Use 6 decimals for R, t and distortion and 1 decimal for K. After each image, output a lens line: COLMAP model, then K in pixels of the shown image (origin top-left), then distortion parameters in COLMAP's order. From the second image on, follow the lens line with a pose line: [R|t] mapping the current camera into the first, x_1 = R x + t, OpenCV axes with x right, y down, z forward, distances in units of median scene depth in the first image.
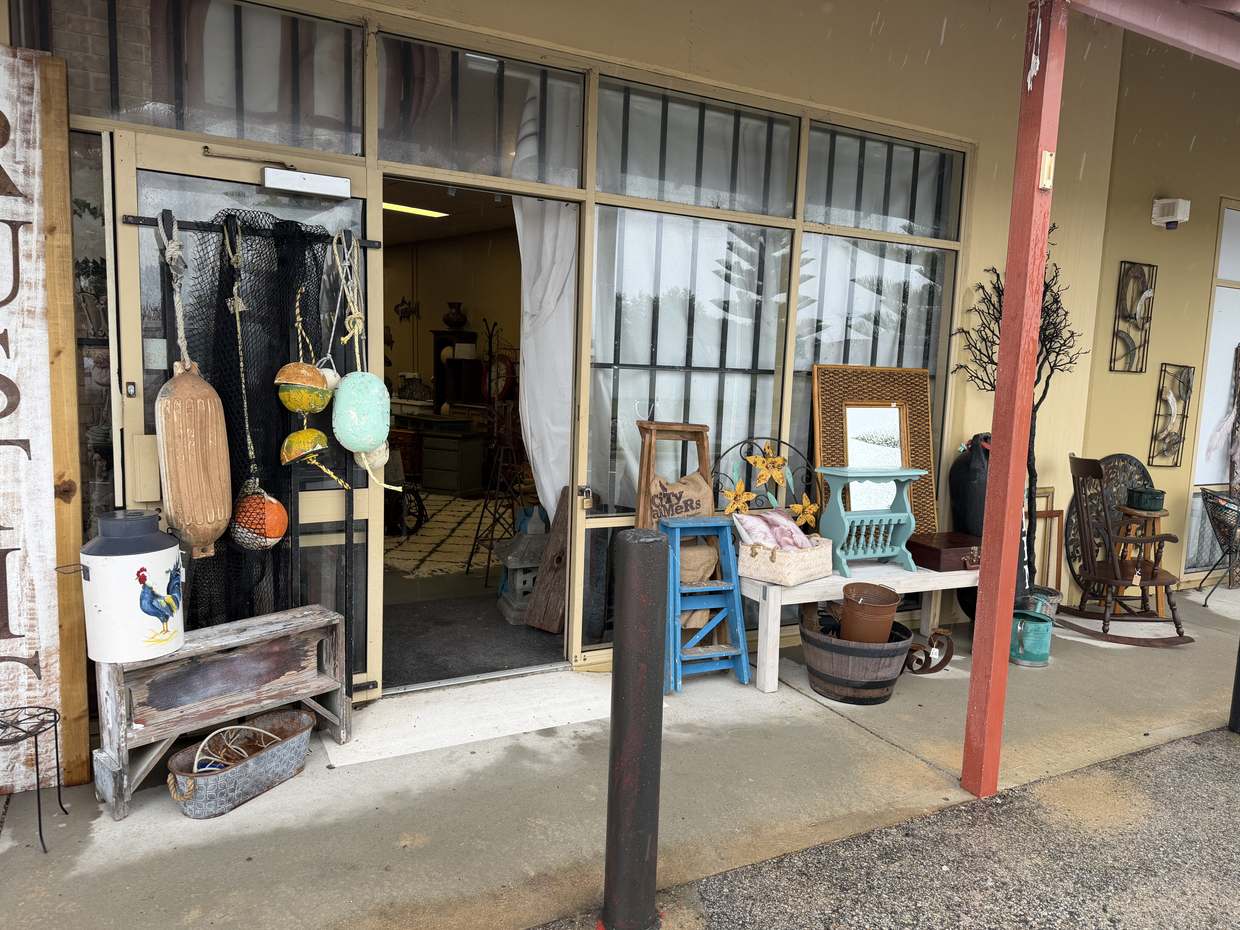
lens RADIAL K [[872.1, 0, 639.2], [0, 872.1, 478.7], [0, 0, 1]] dist [0.114992, -0.140267]
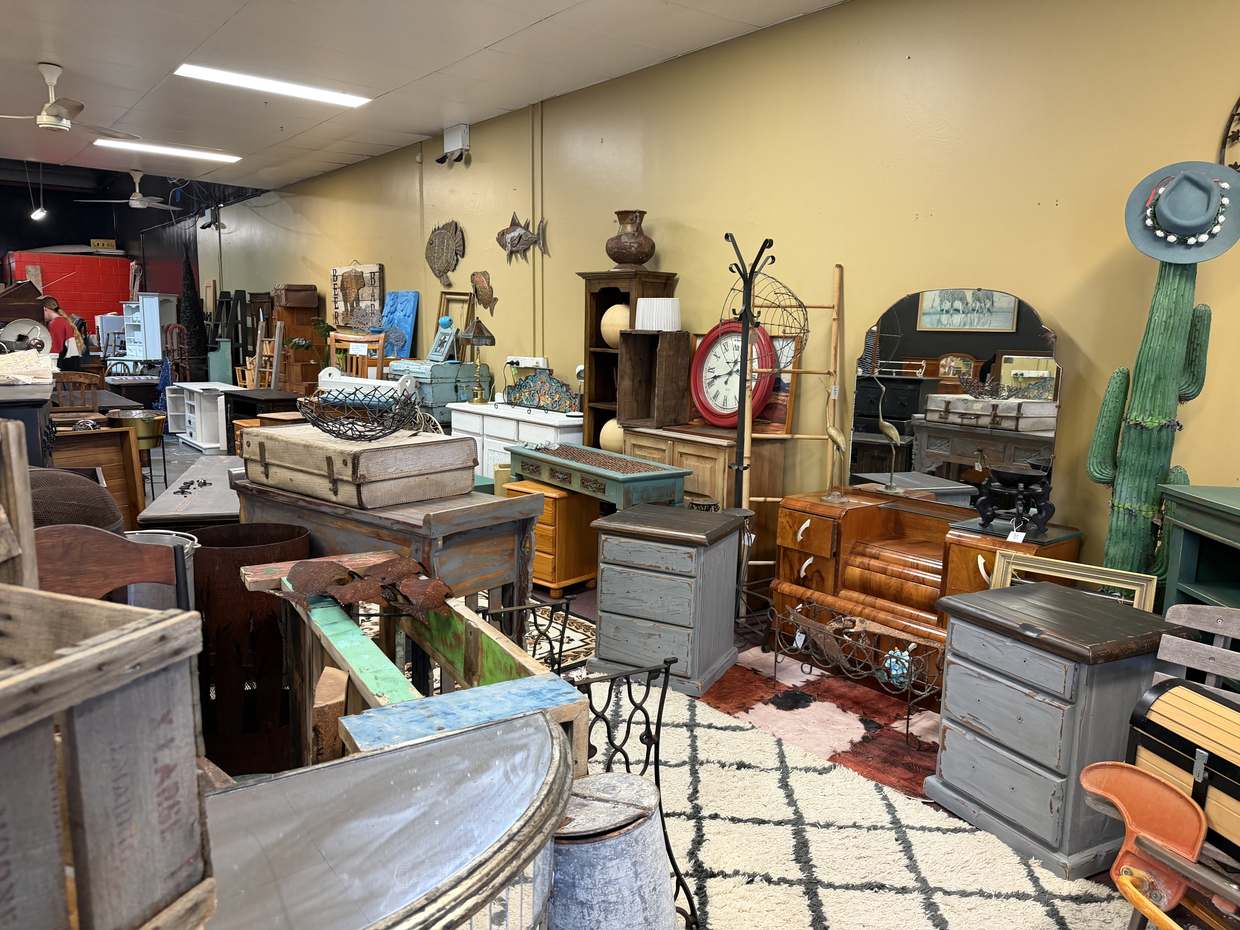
lens RADIAL K [[872.1, 0, 639.2], [0, 872.1, 478.7], [0, 0, 1]] dist [0.114992, -0.140267]
pose [[0.997156, -0.002832, -0.075314, -0.170187], [0.005971, 0.999121, 0.041481, -0.075616], [0.075130, -0.041813, 0.996297, 0.520864]]
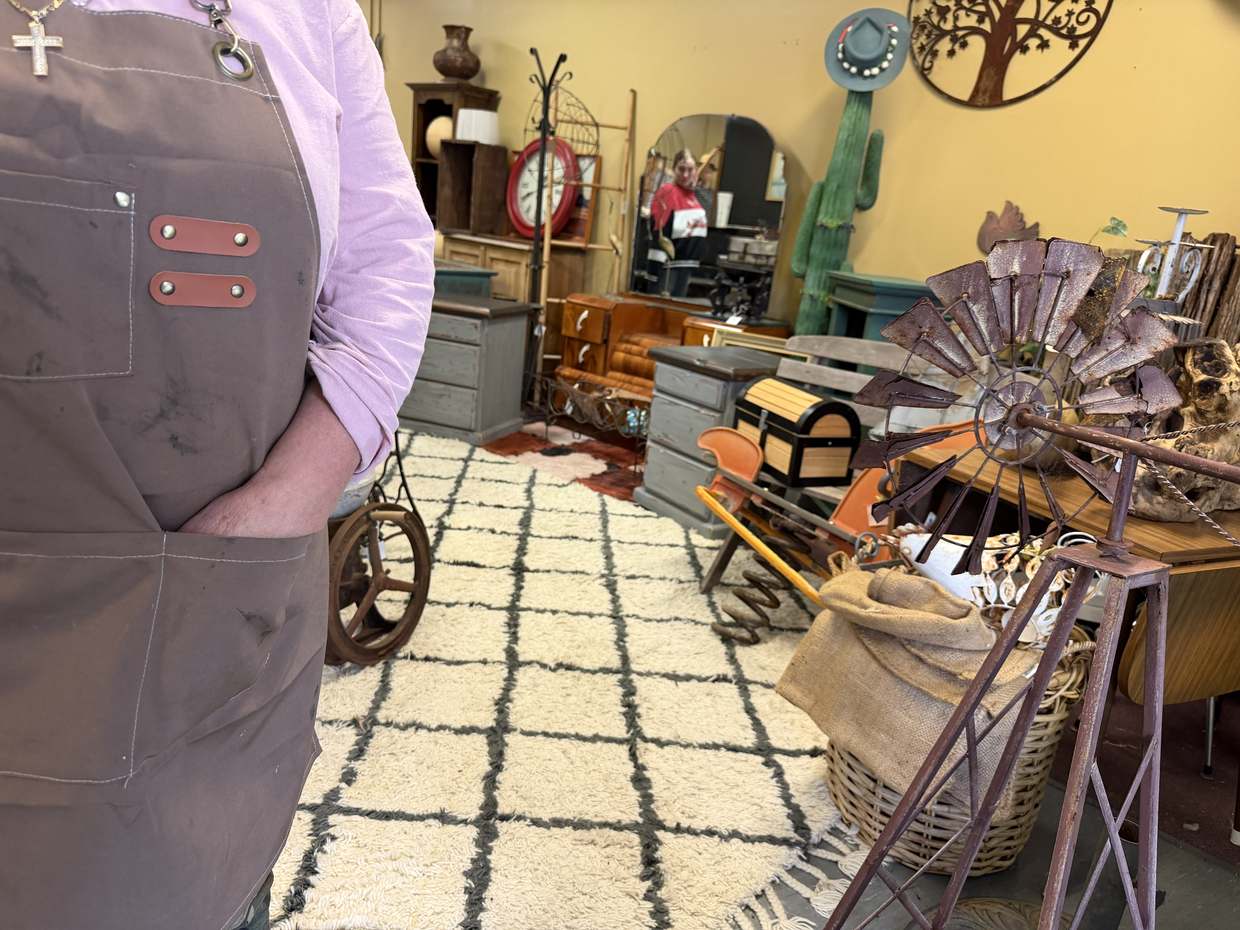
lens RADIAL K [[874.9, 0, 620.0], [0, 874.9, 465.0], [0, 0, 1]] dist [0.228036, -0.459325]
pose [[0.997797, 0.050060, 0.043522, -0.127482], [-0.056191, 0.986550, 0.153496, -0.037265], [-0.035253, -0.155604, 0.987190, 0.451165]]
